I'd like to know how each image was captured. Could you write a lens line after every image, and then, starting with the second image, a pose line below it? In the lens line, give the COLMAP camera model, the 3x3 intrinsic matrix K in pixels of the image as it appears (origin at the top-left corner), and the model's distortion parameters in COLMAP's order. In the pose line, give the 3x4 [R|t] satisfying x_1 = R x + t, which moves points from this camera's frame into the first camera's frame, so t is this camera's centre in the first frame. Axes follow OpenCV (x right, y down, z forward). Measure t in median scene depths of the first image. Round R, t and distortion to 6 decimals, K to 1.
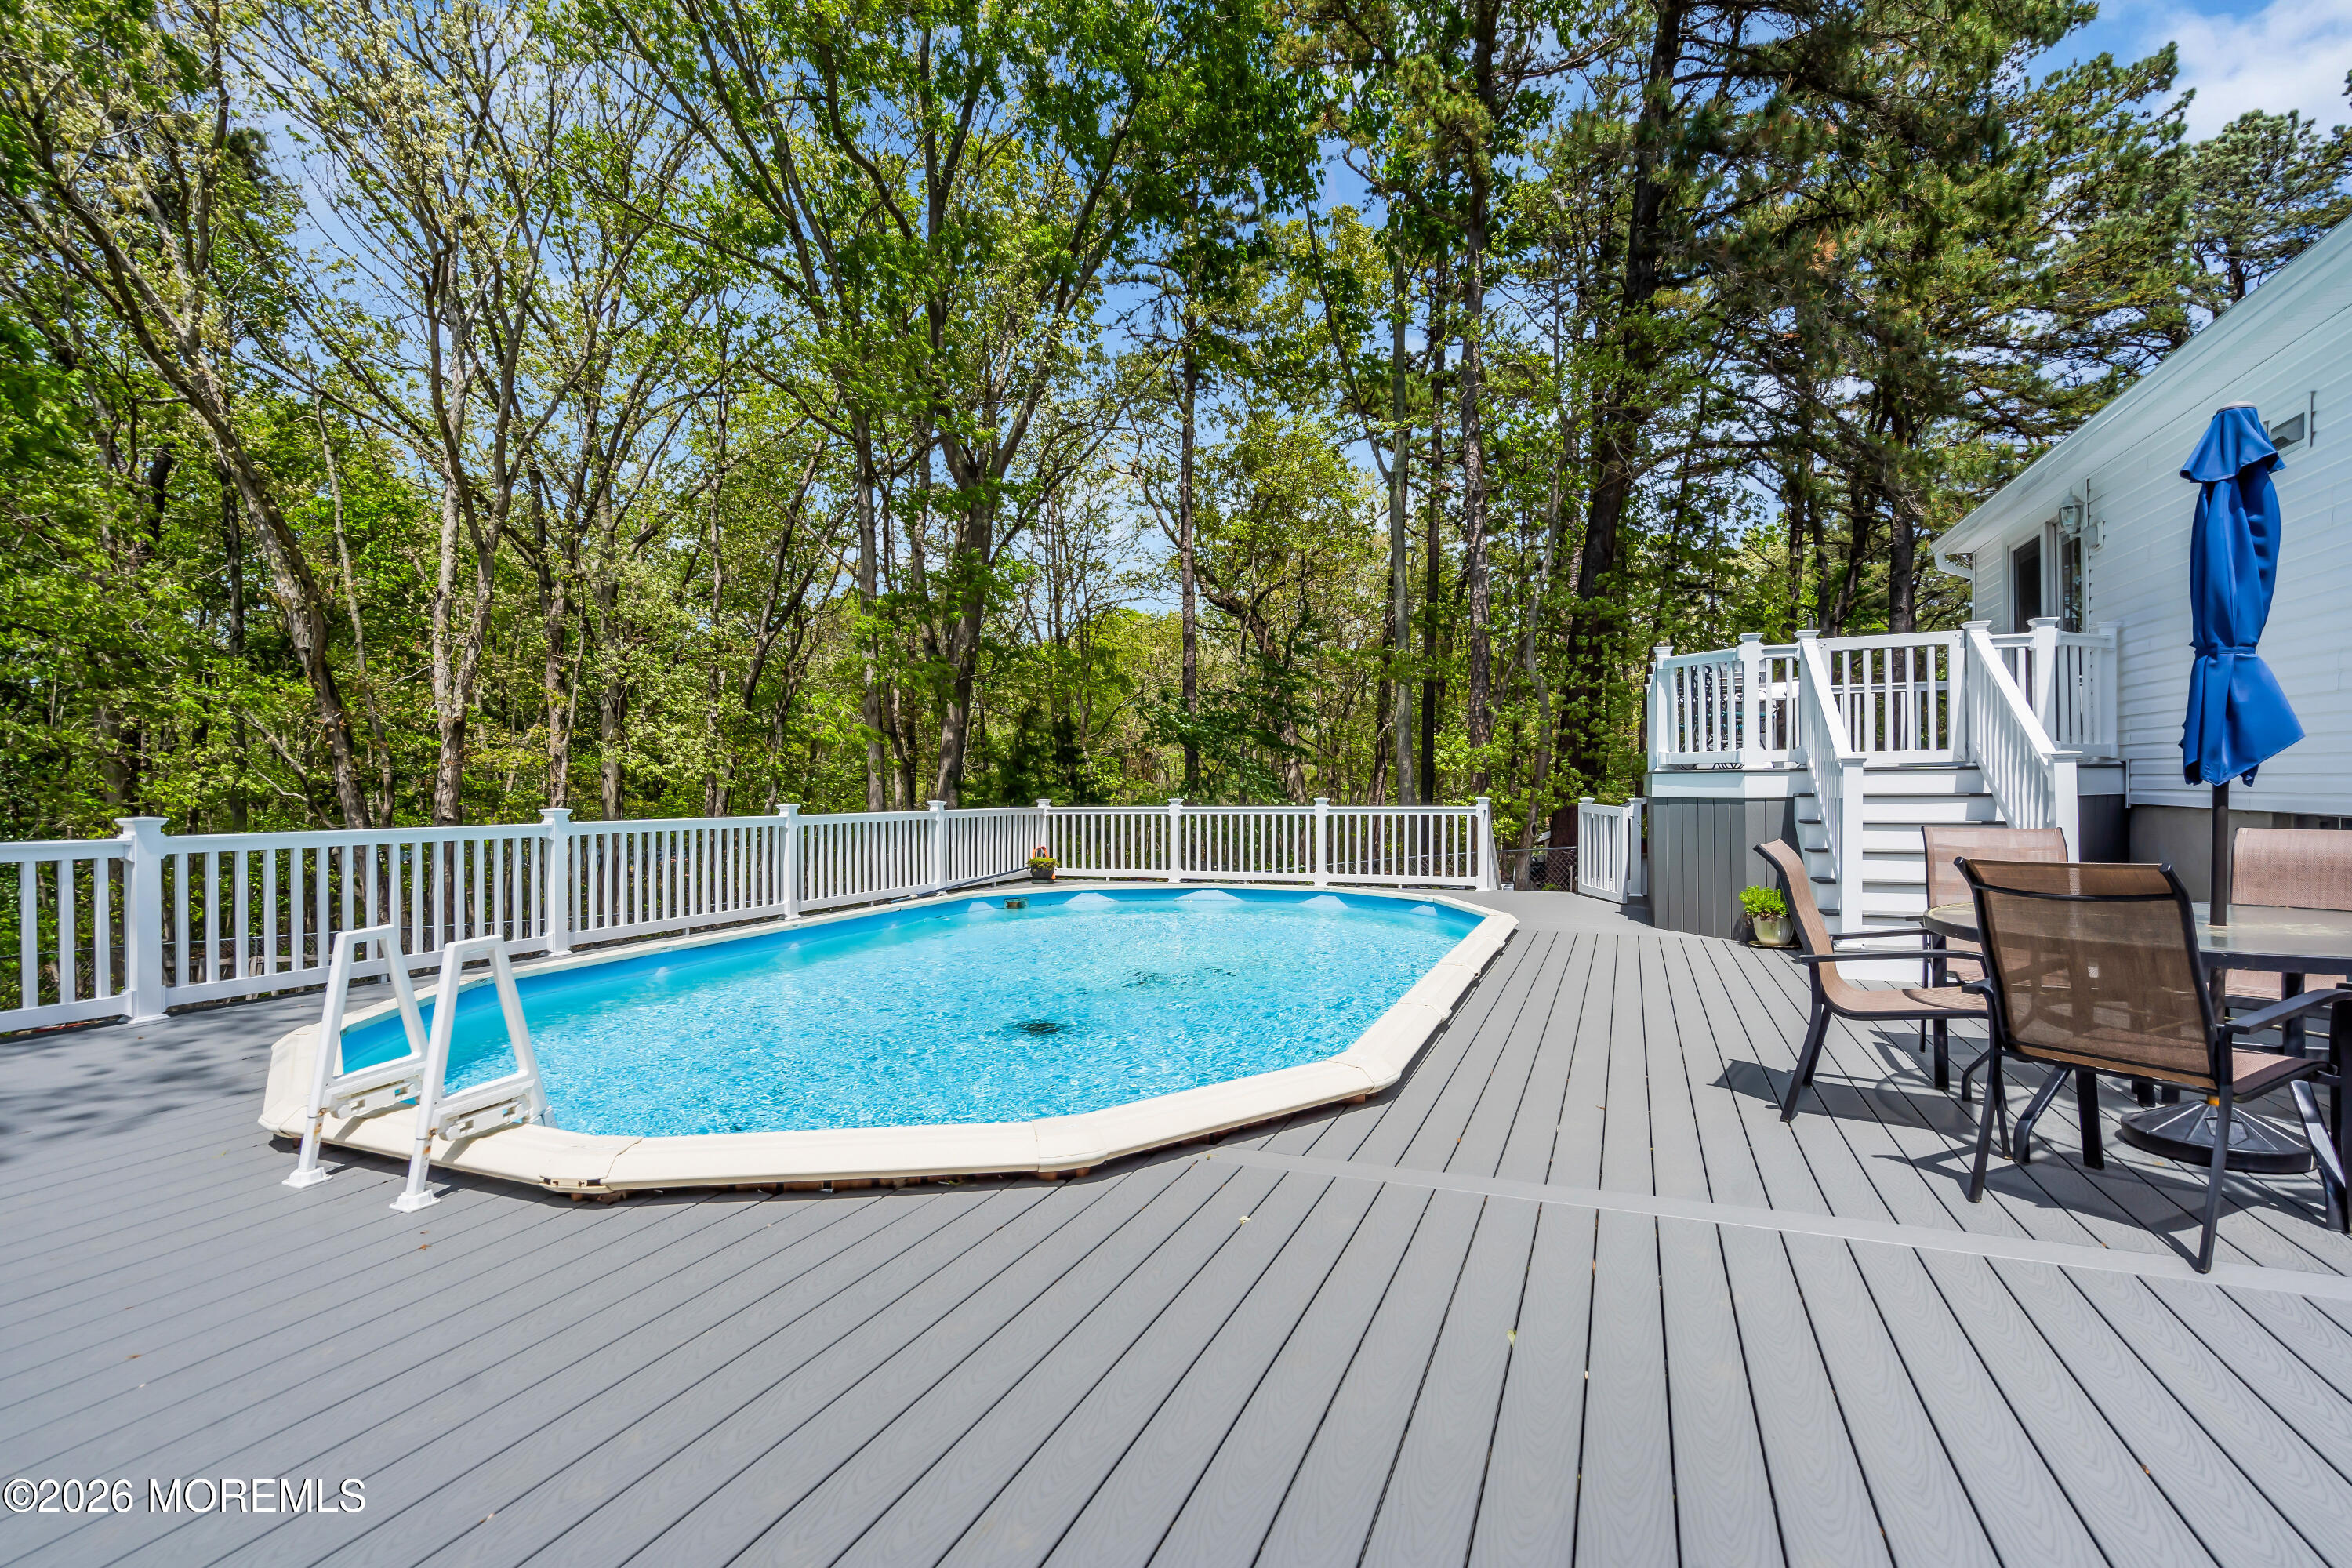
lens RADIAL K [[1103.0, 0, 1174.7], [0, 1103.0, 785.8], [0, 0, 1]] dist [-0.005533, 0.000732]
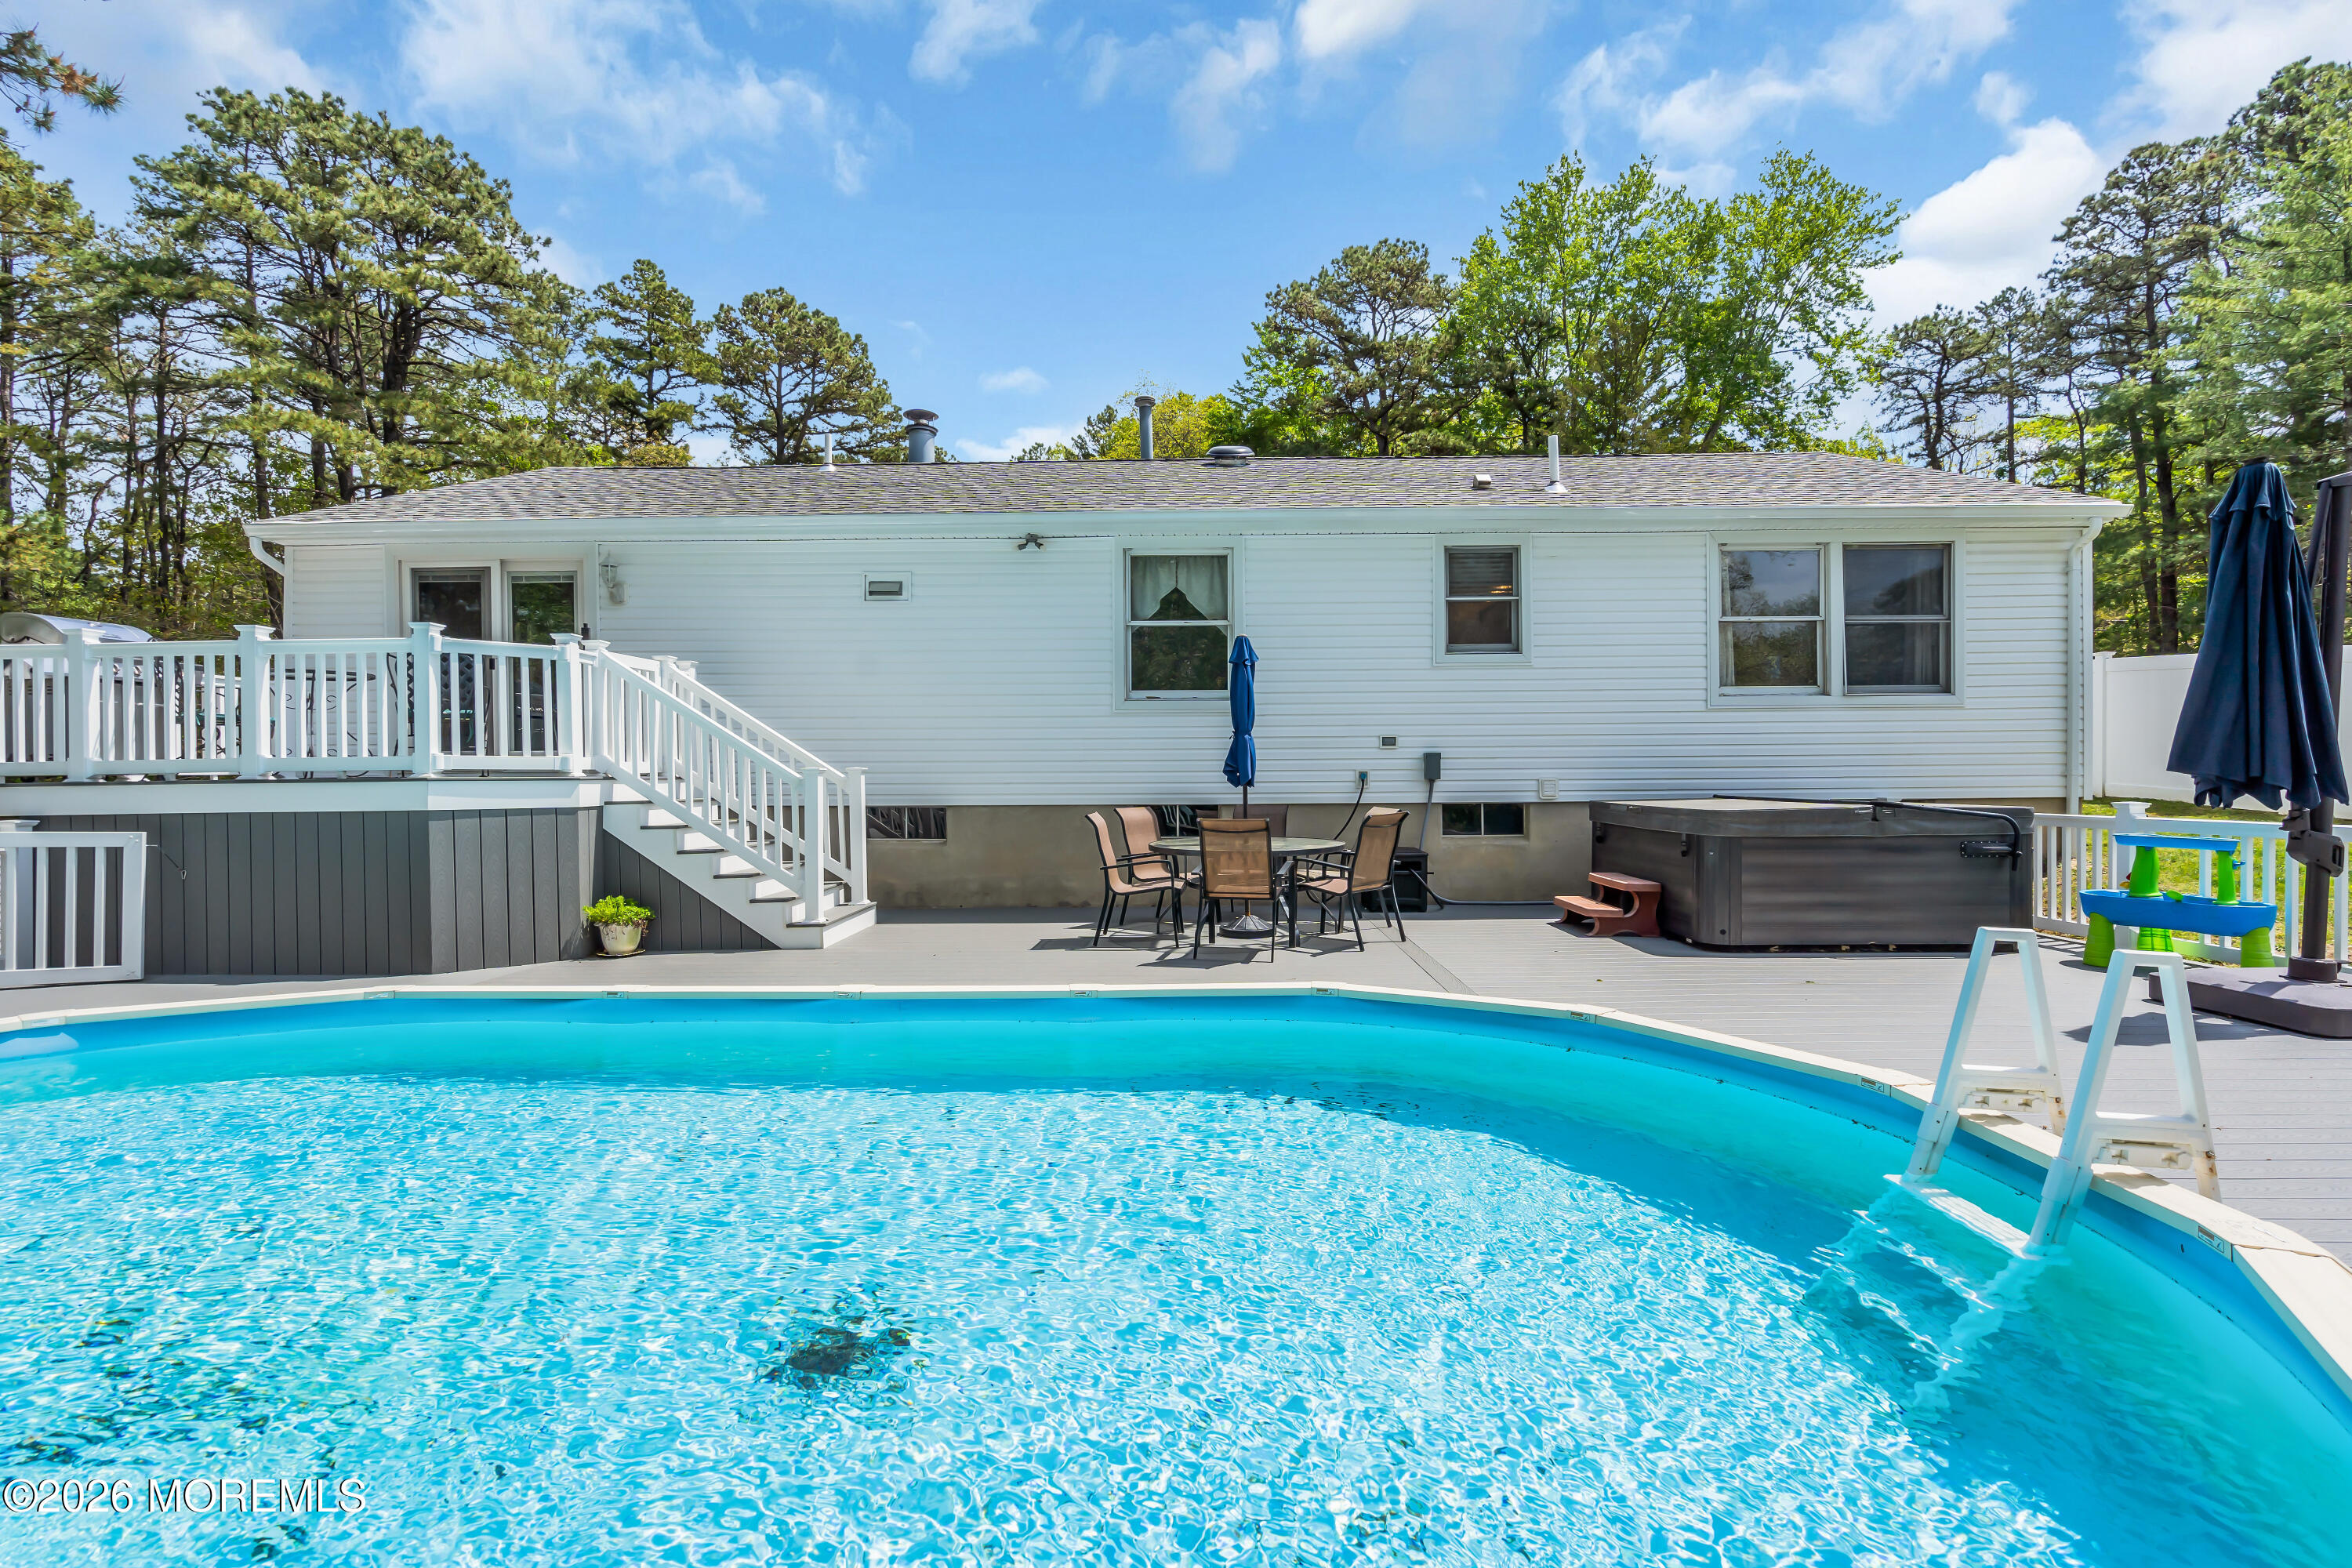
lens RADIAL K [[1067.8, 0, 1170.9], [0, 1067.8, 776.6], [0, 0, 1]] dist [-0.000996, -0.001427]
pose [[-0.371194, -0.000694, 0.928555, -0.560700], [0.008363, 0.999957, 0.004090, -0.015265], [-0.928518, 0.009284, -0.371172, 0.872279]]
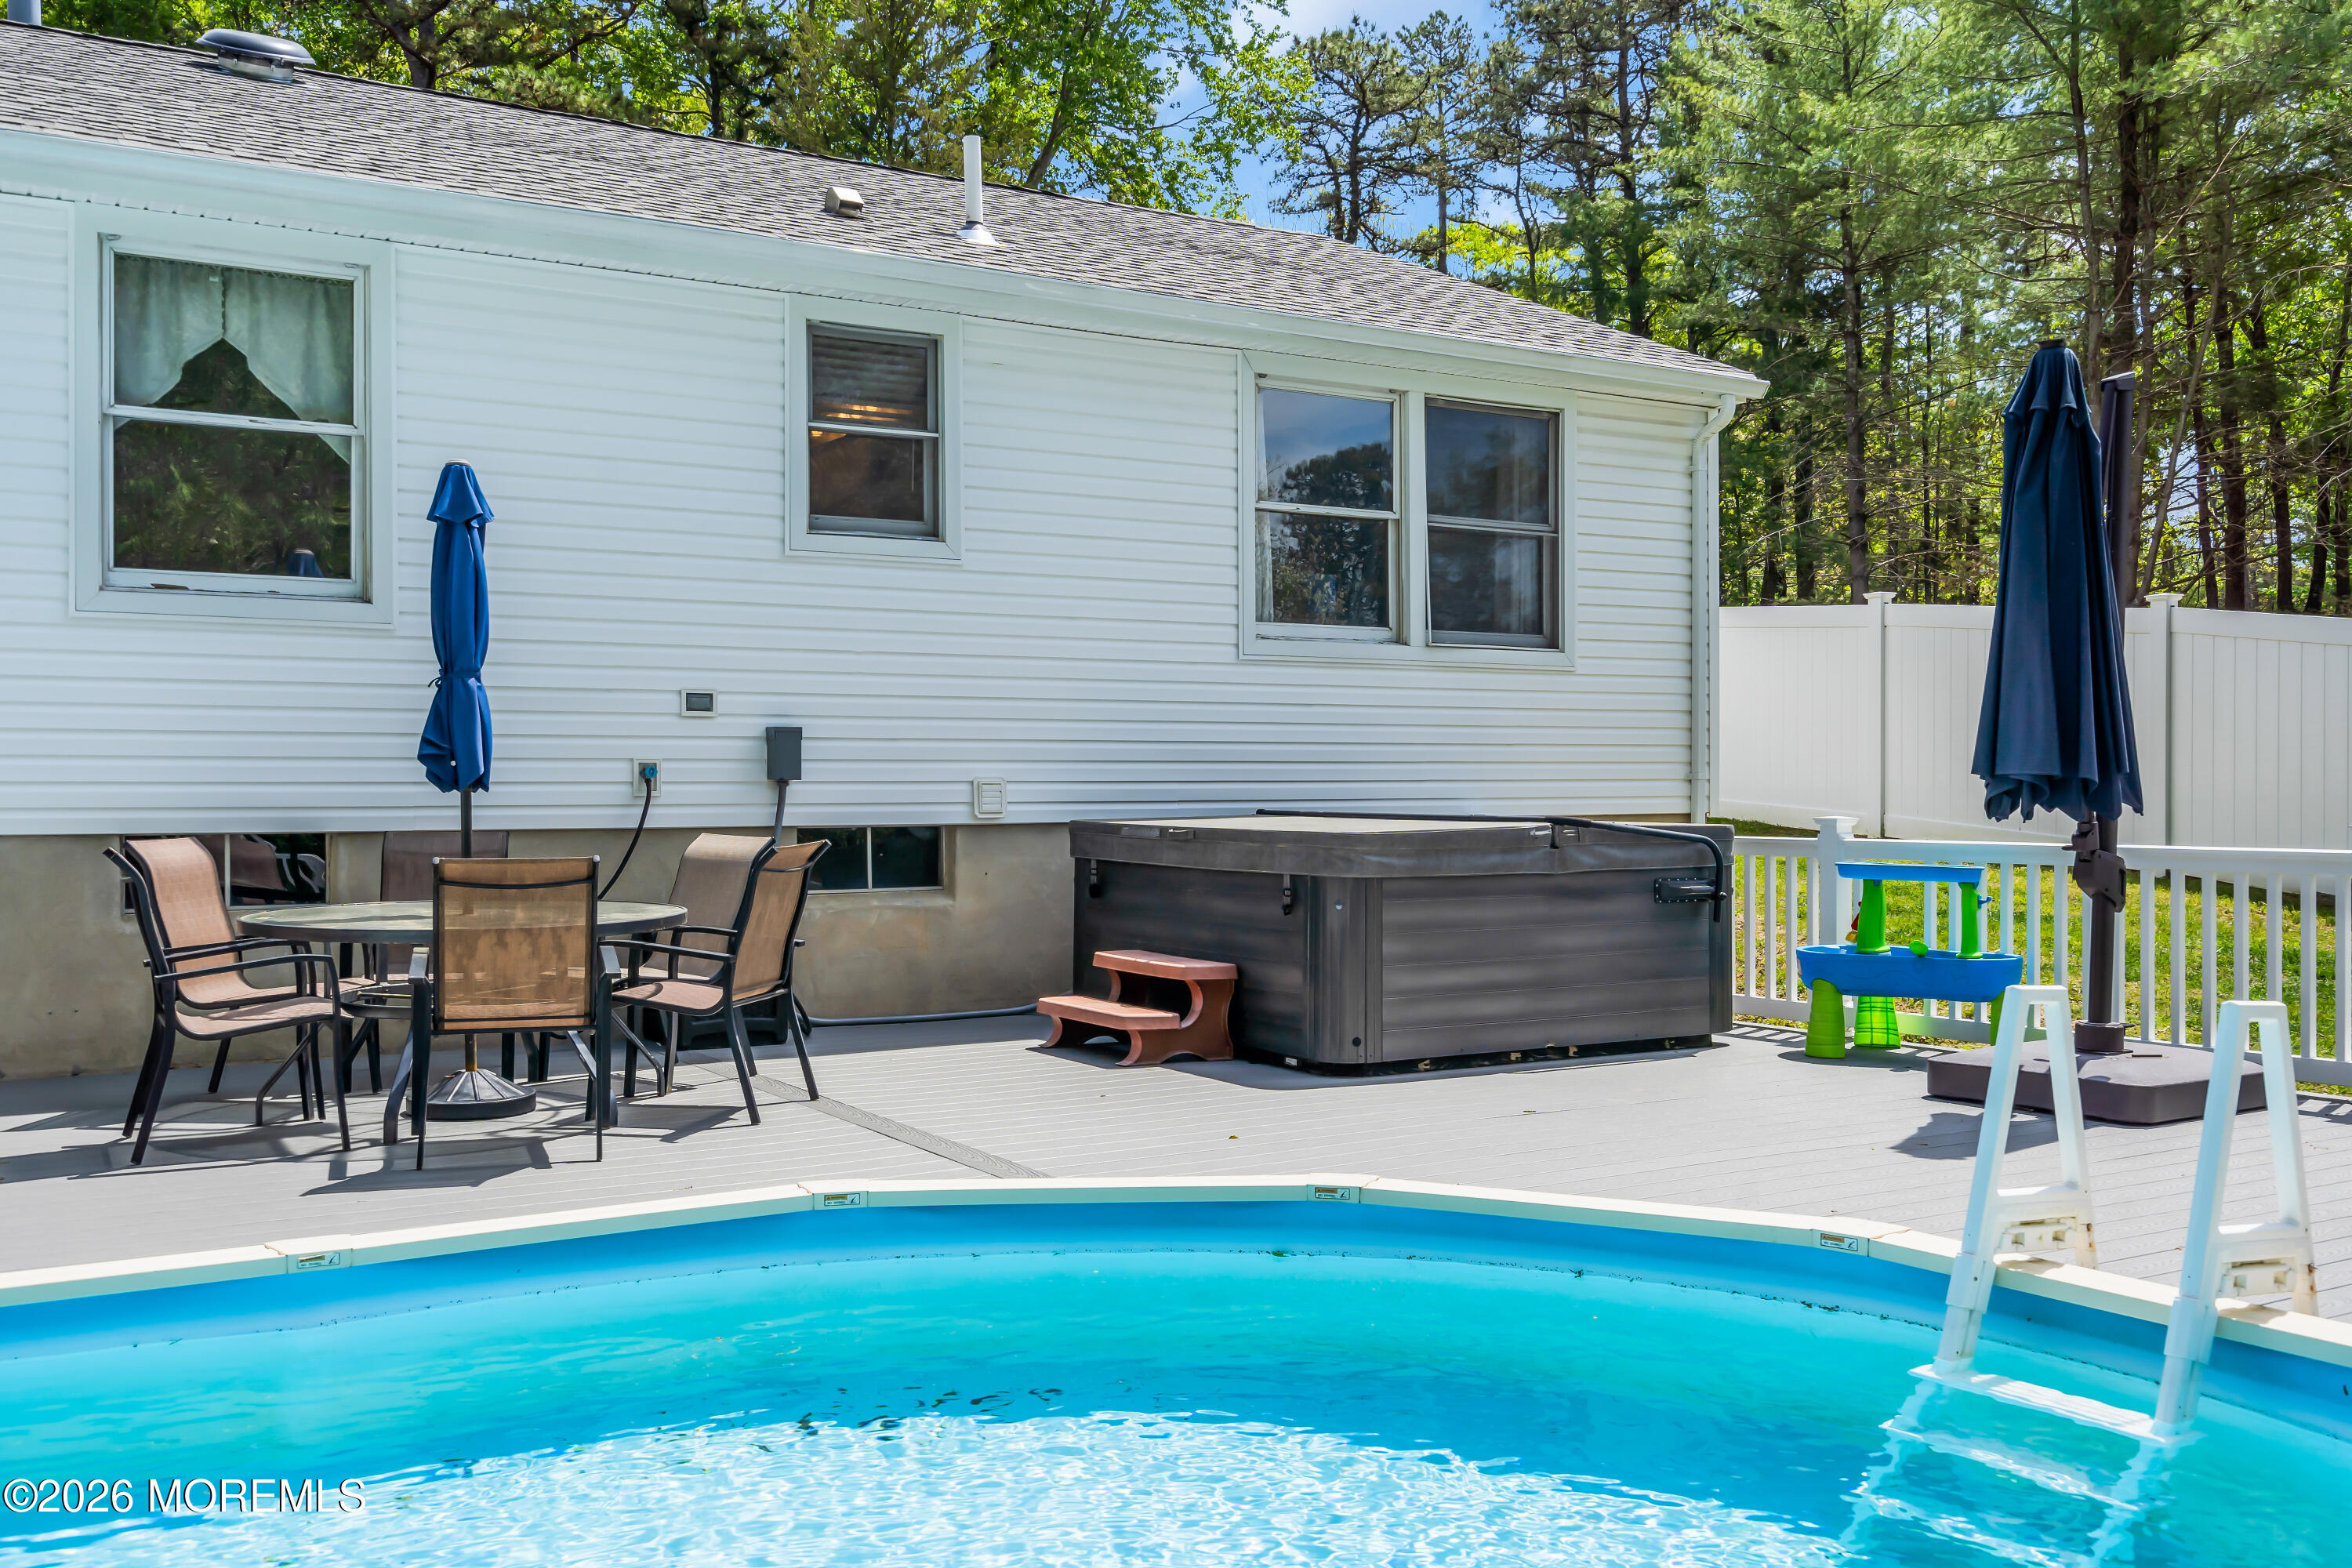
lens RADIAL K [[2161.7, 0, 1181.7], [0, 2161.7, 780.1], [0, 0, 1]] dist [0.003306, 0.000000]
pose [[-0.815467, -0.002875, 0.578797, -0.441781], [-0.000562, 0.999991, 0.004176, -0.009622], [-0.578804, 0.003080, -0.815461, 1.029276]]
